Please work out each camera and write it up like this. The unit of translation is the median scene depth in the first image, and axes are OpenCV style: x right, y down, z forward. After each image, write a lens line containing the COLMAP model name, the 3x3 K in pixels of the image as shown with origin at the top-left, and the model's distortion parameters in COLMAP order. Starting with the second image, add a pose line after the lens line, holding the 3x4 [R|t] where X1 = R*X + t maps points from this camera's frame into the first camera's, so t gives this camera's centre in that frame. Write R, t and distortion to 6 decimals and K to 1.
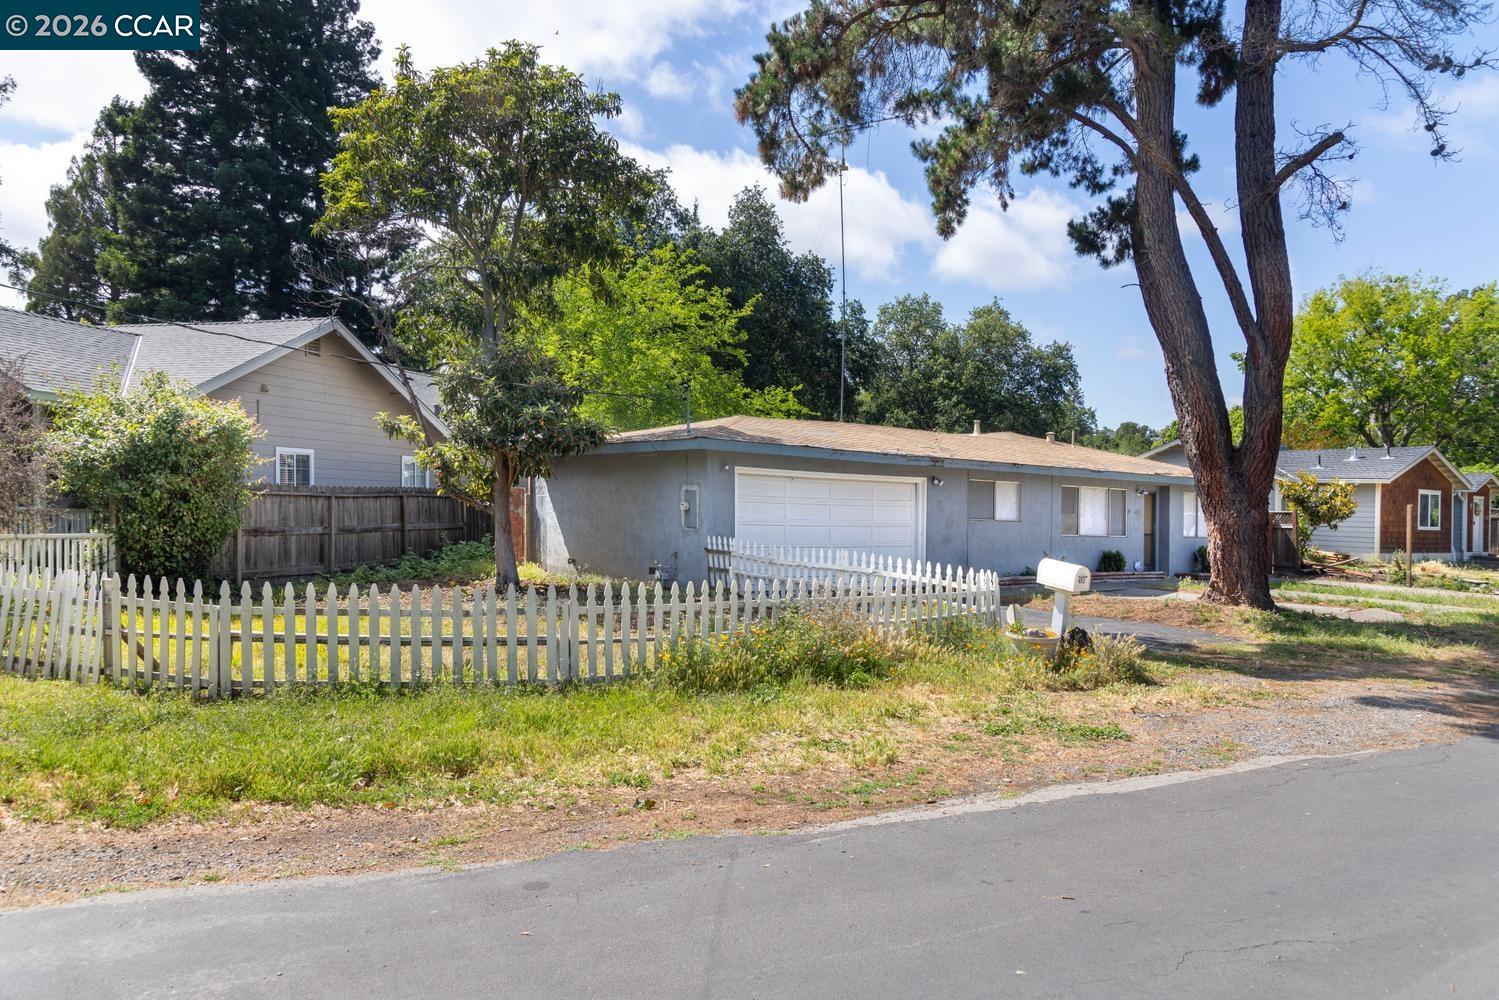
lens RADIAL K [[987.6, 0, 780.5], [0, 987.6, 497.1], [0, 0, 1]] dist [0.144488, 0.001183]
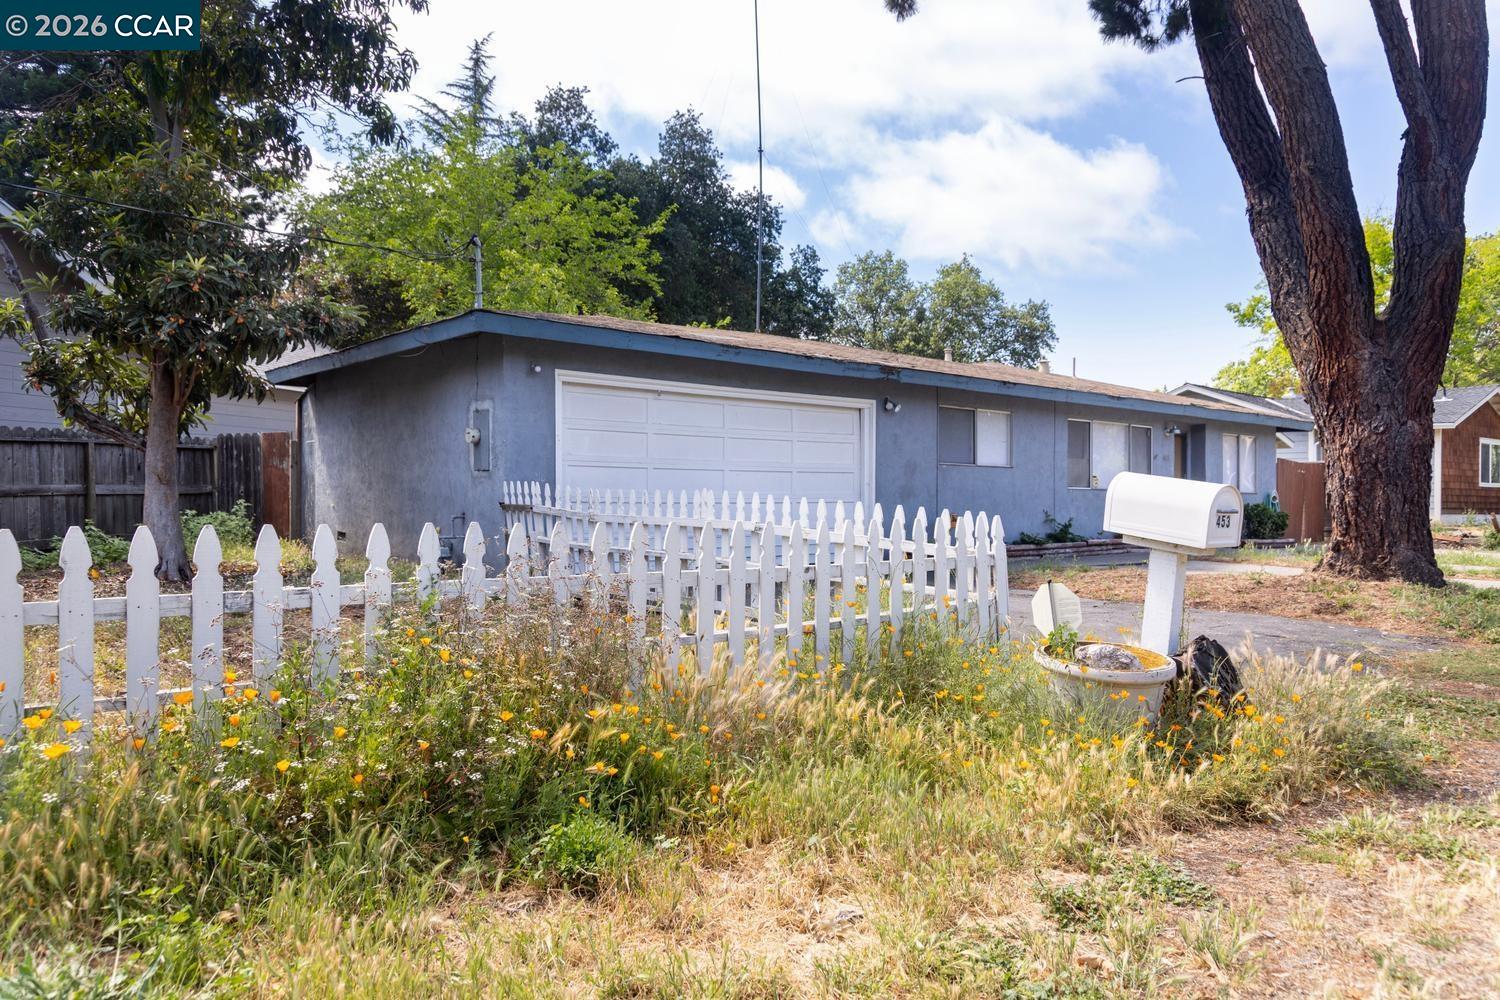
lens RADIAL K [[988.3, 0, 781.1], [0, 988.3, 497.1], [0, 0, 1]] dist [0.144488, 0.001183]
pose [[0.999430, -0.017332, 0.028987, 0.036735], [0.016978, 0.999779, 0.012397, 0.021260], [-0.029196, -0.011897, 0.999503, 0.193869]]
